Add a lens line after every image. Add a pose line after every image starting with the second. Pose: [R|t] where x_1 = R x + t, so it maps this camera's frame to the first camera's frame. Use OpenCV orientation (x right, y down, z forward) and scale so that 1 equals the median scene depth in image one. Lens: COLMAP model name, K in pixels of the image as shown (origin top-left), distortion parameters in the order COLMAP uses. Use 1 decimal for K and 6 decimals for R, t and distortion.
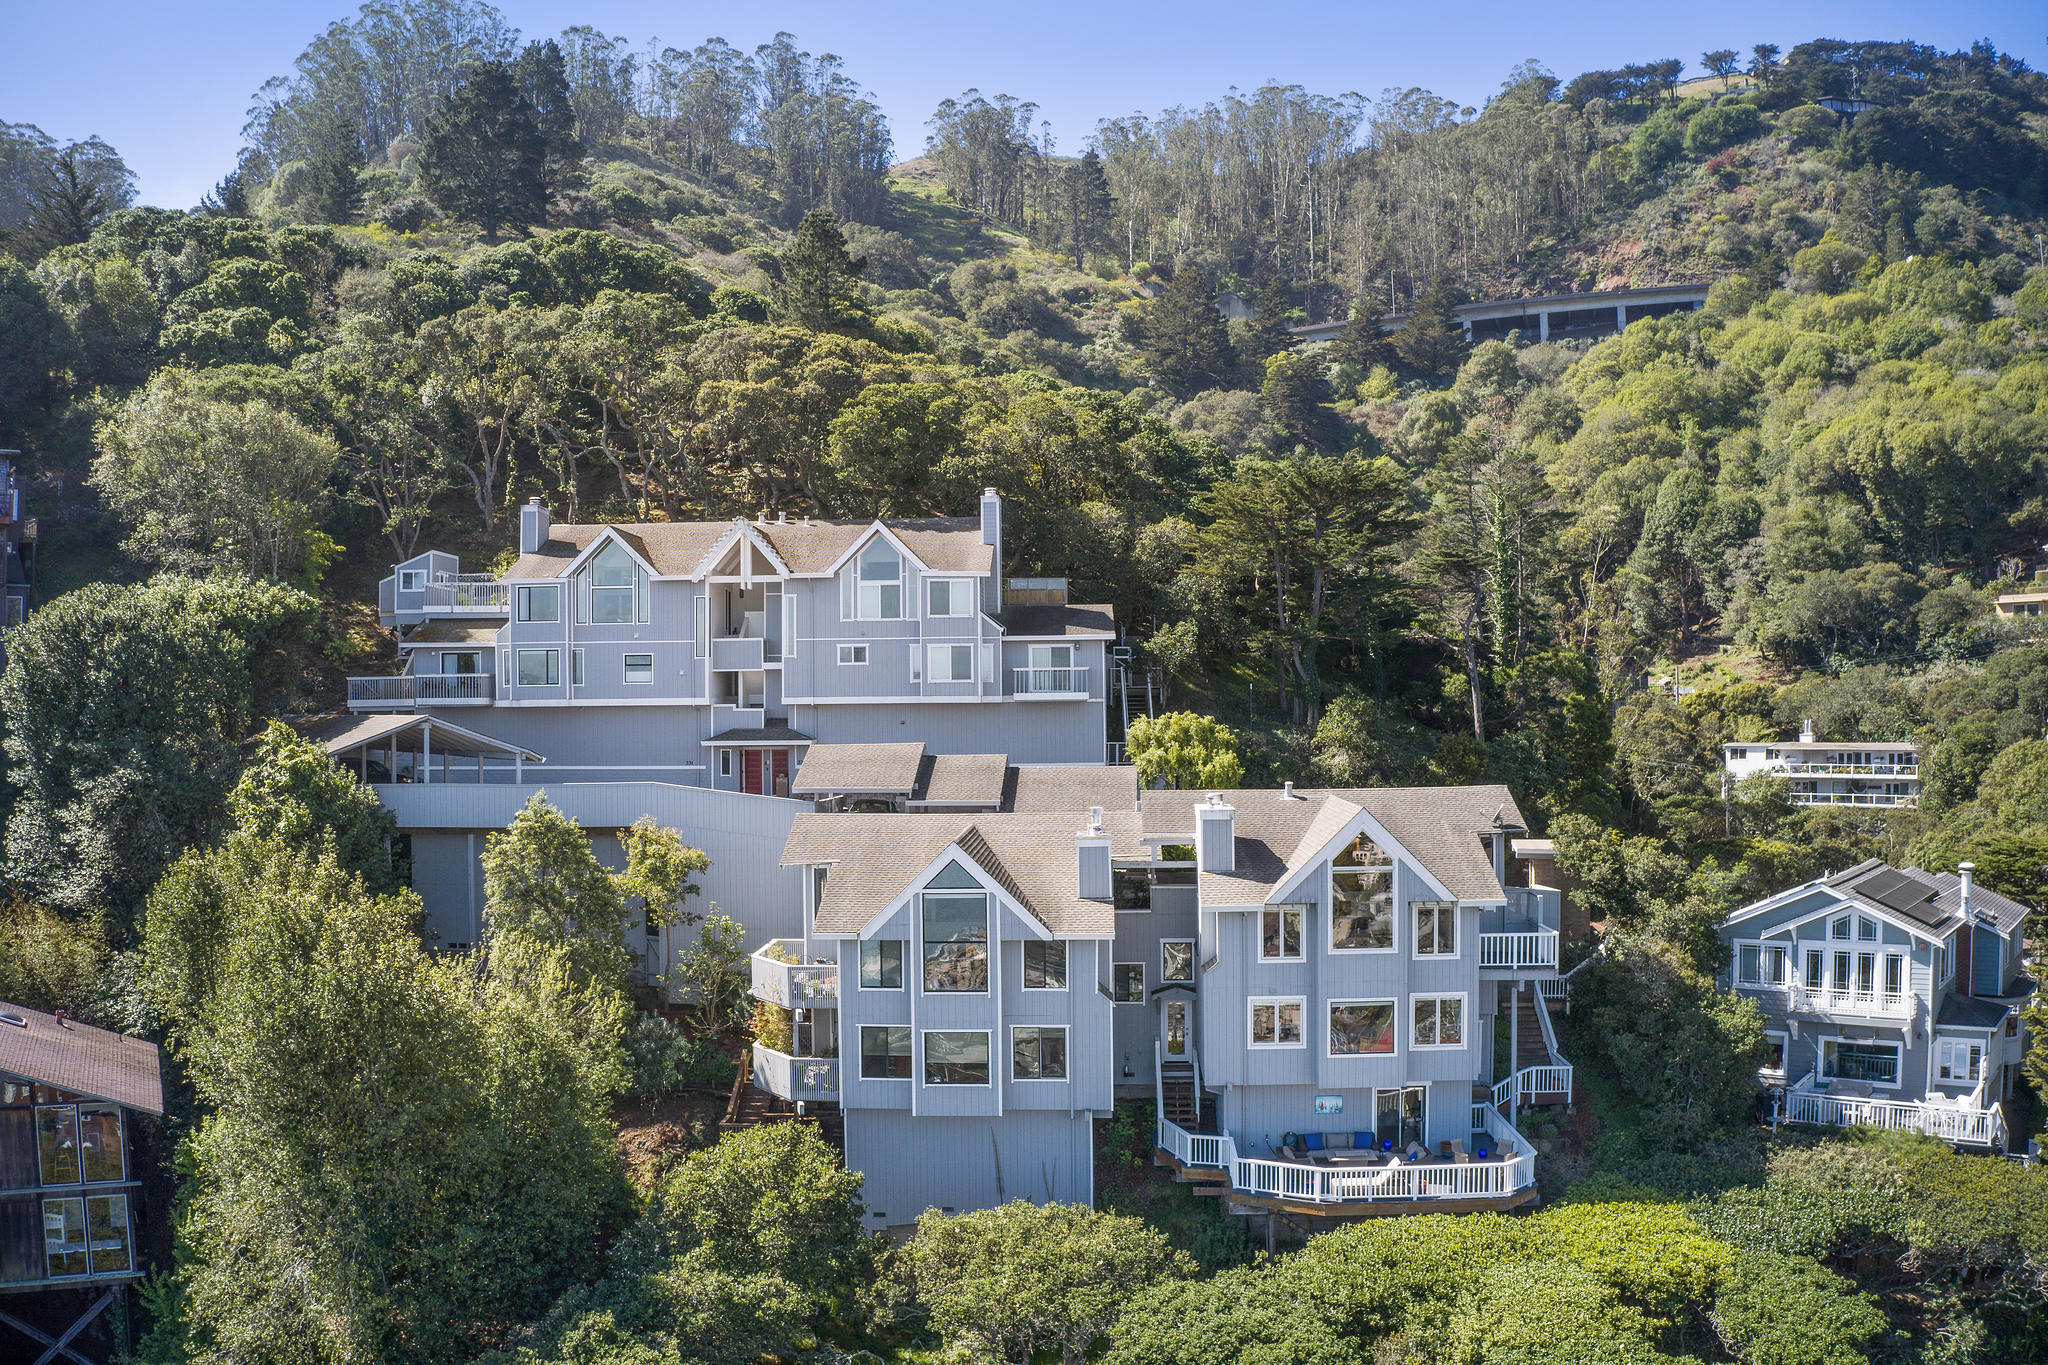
lens RADIAL K [[1631.2, 0, 1020.4], [0, 1631.2, 650.0], [0, 0, 1]] dist [-0.182205, 0.011972]
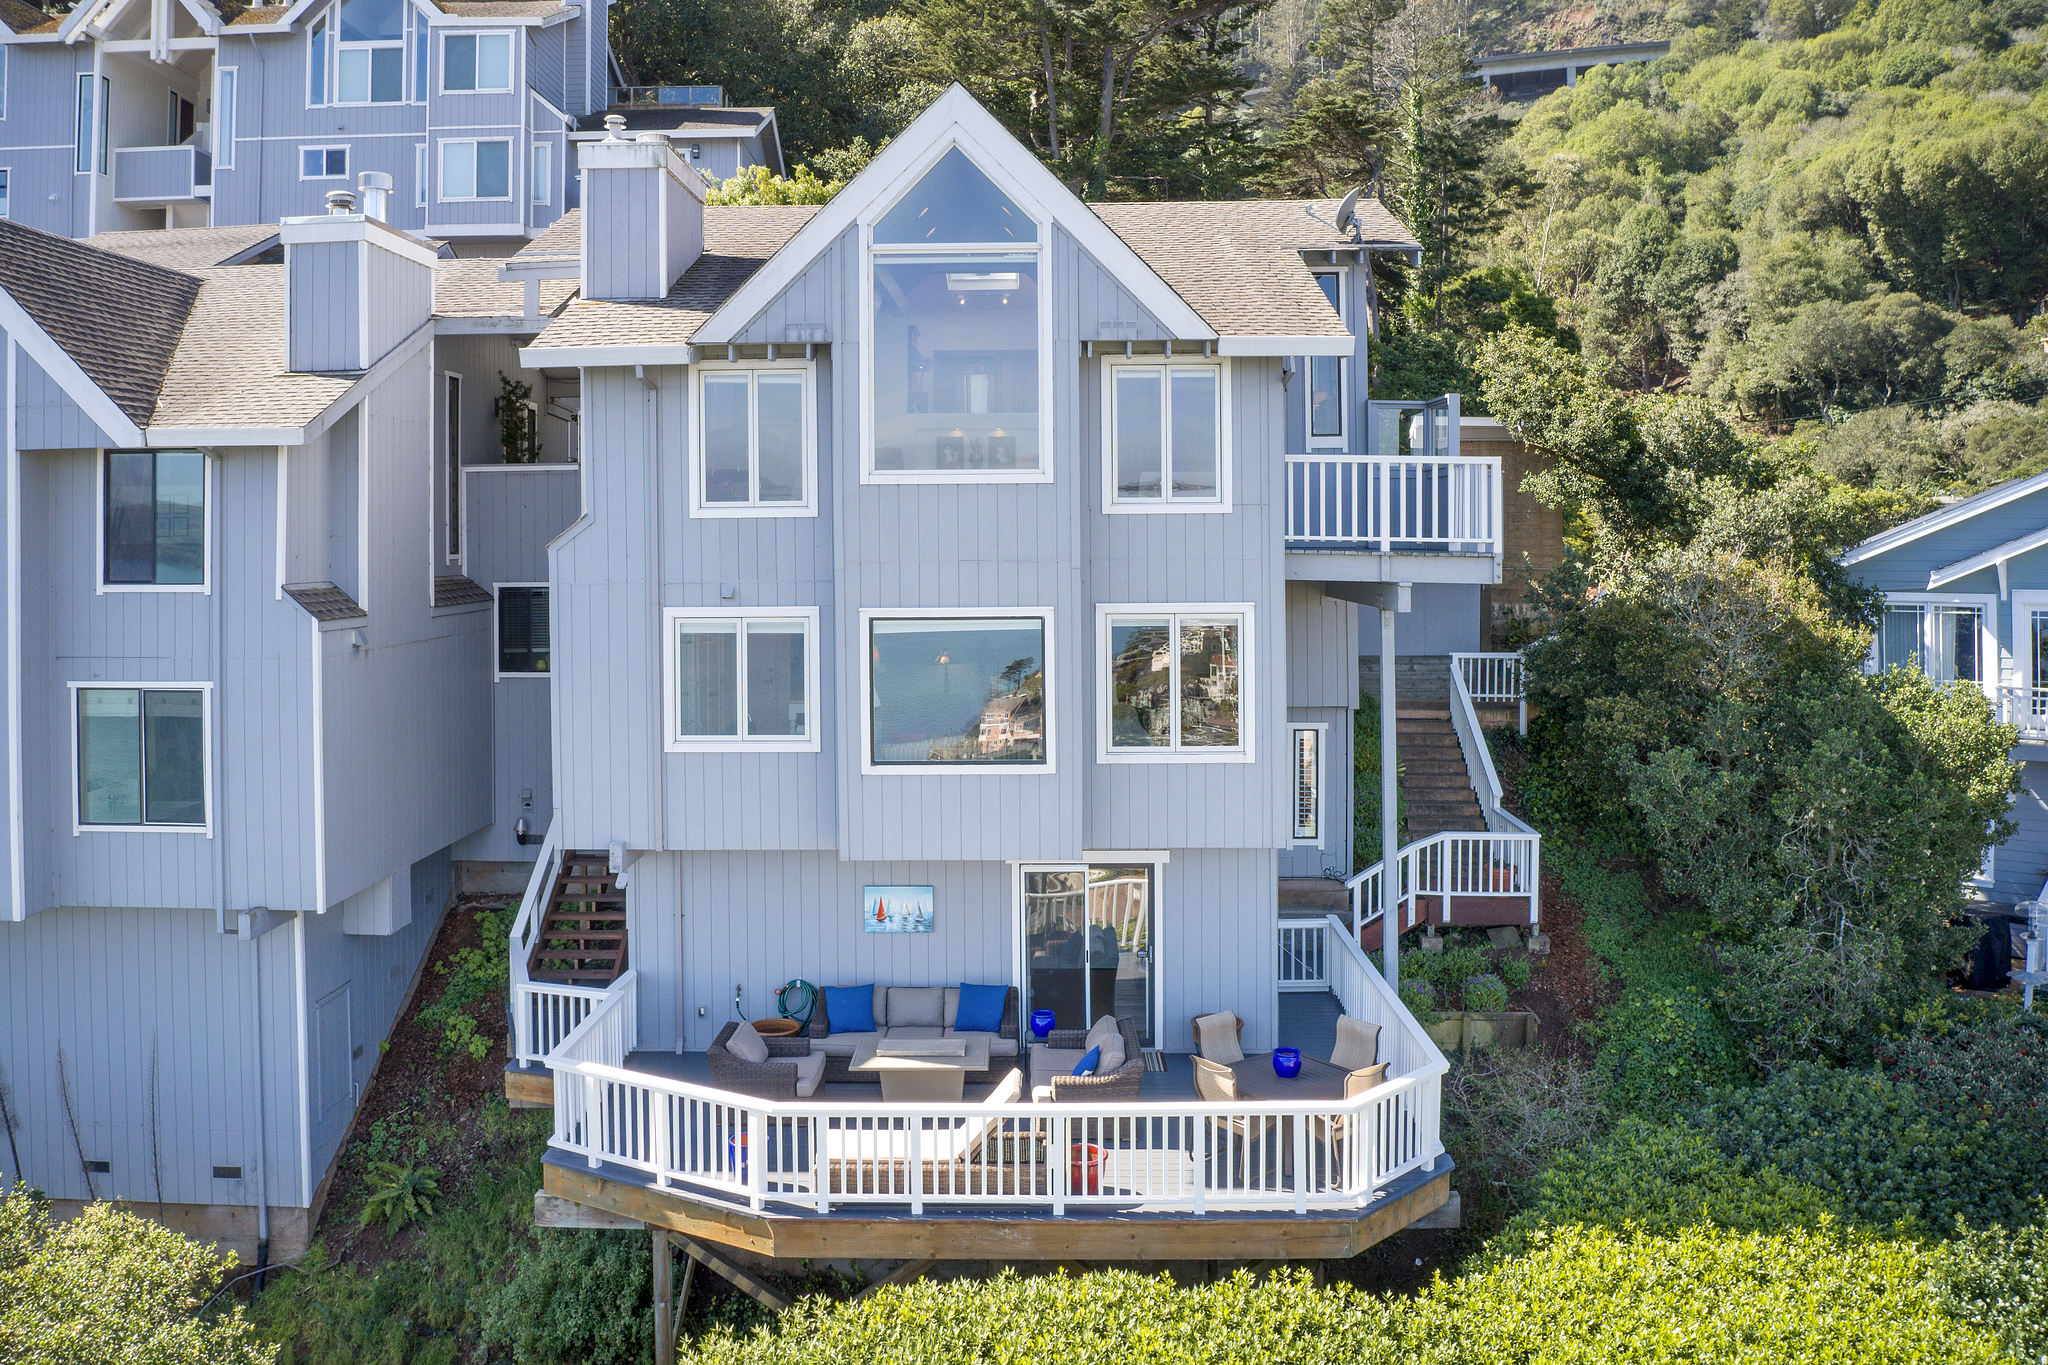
lens RADIAL K [[1592.7, 0, 1013.6], [0, 1592.7, 480.7], [0, 0, 1]] dist [-0.087650, 0.009009]
pose [[0.999605, 0.005820, 0.027498, 0.053891], [-0.005712, 0.999976, -0.004010, 0.047012], [-0.027520, 0.003851, 0.999614, 0.159223]]
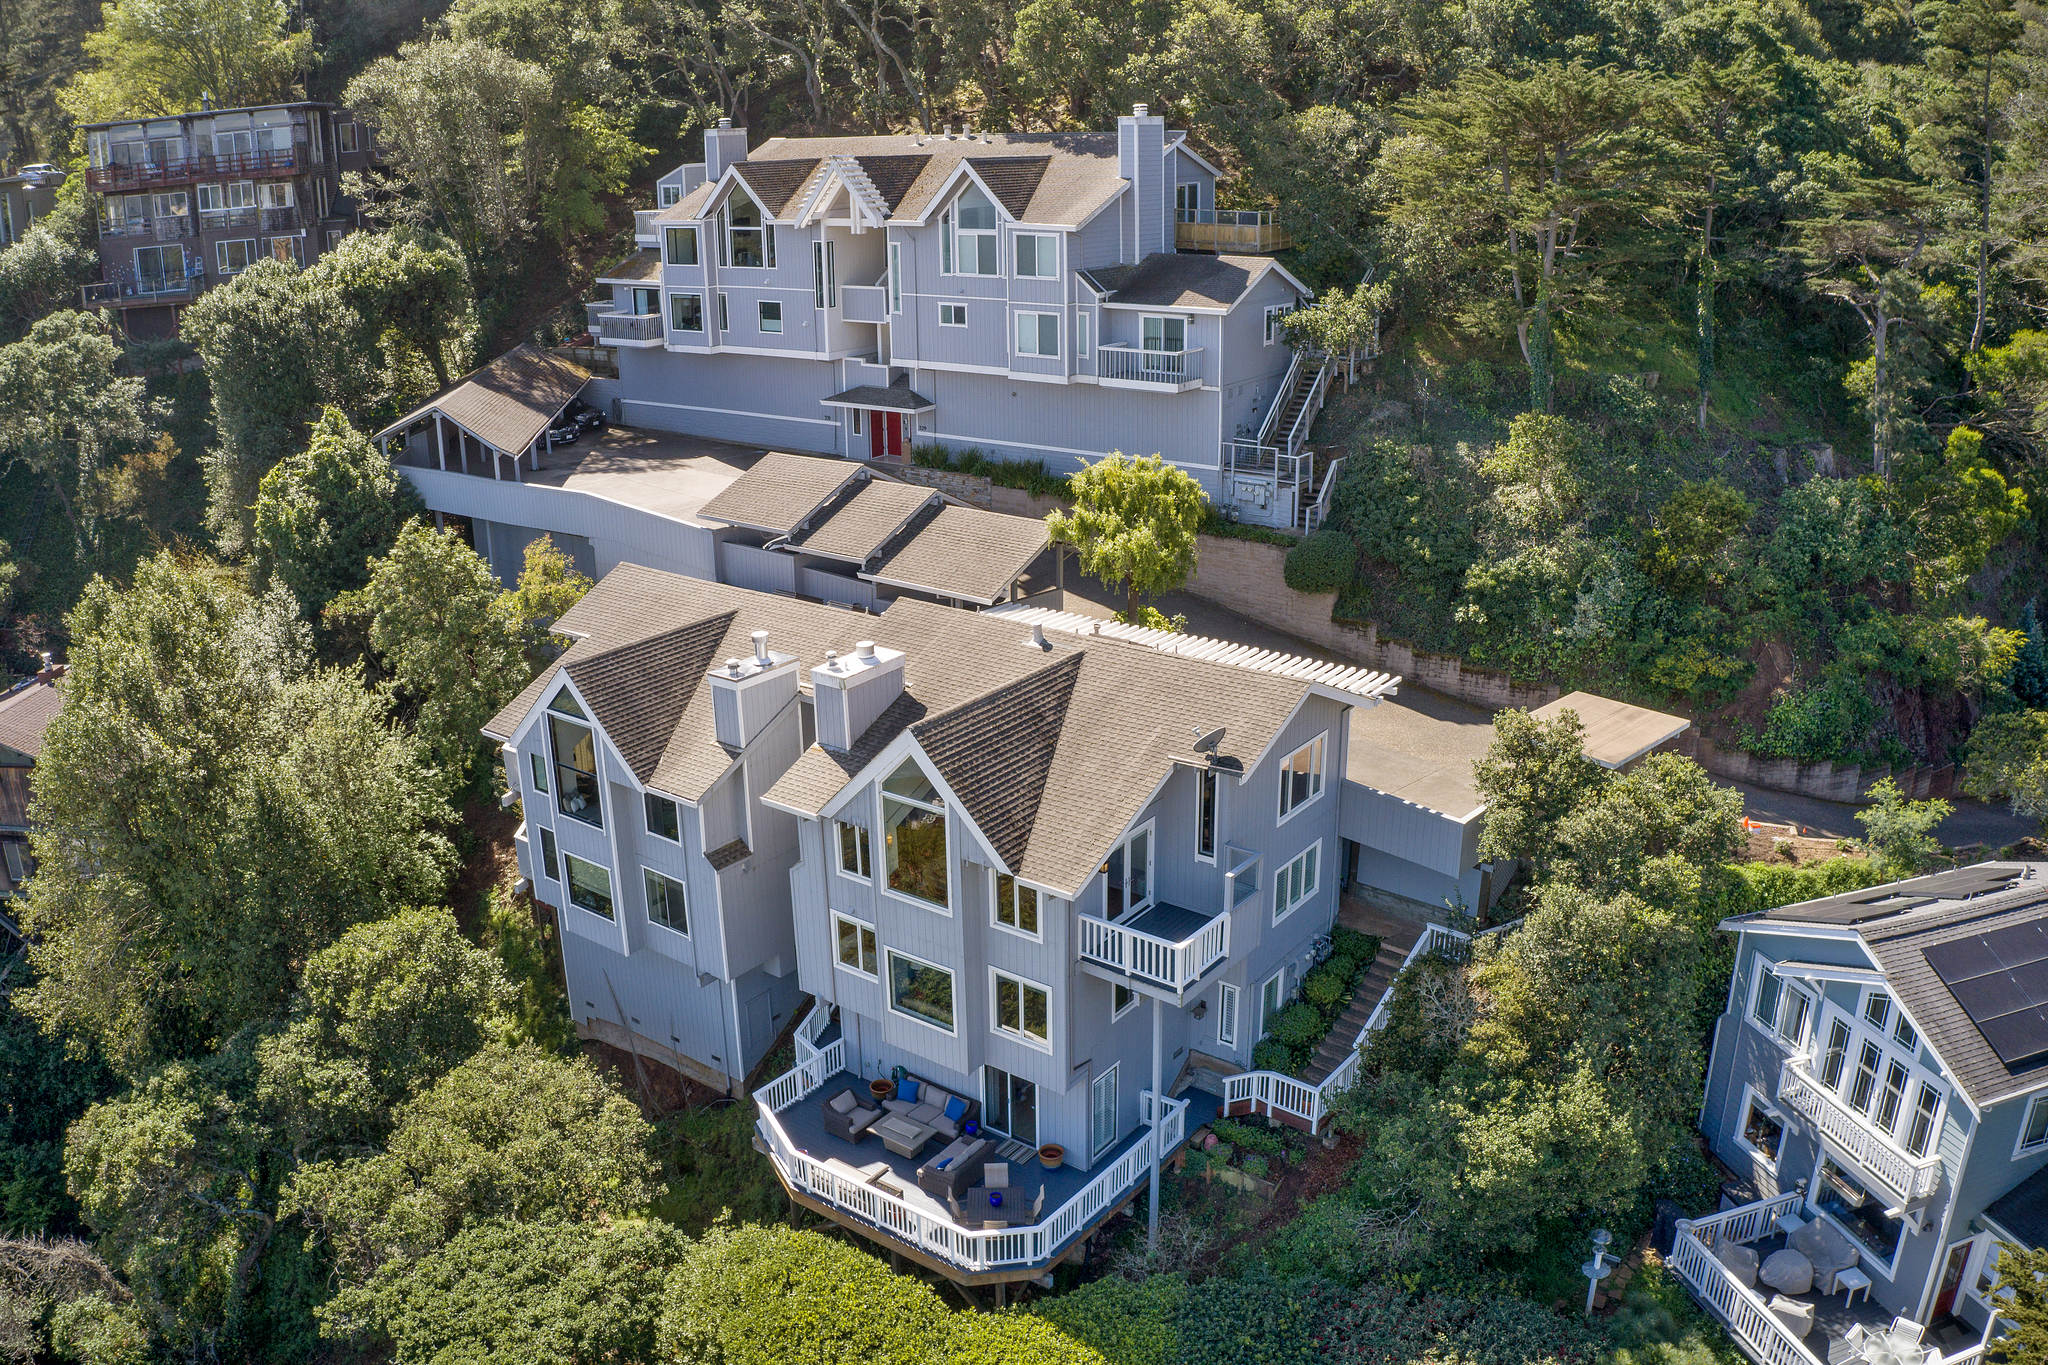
lens RADIAL K [[1631.2, 0, 1020.4], [0, 1631.2, 650.0], [0, 0, 1]] dist [-0.182205, 0.011972]
pose [[0.832426, 0.171807, -0.526830, 0.158898], [0.017893, 0.941893, 0.335437, -0.045508], [0.553848, -0.288652, 0.780982, 0.114706]]
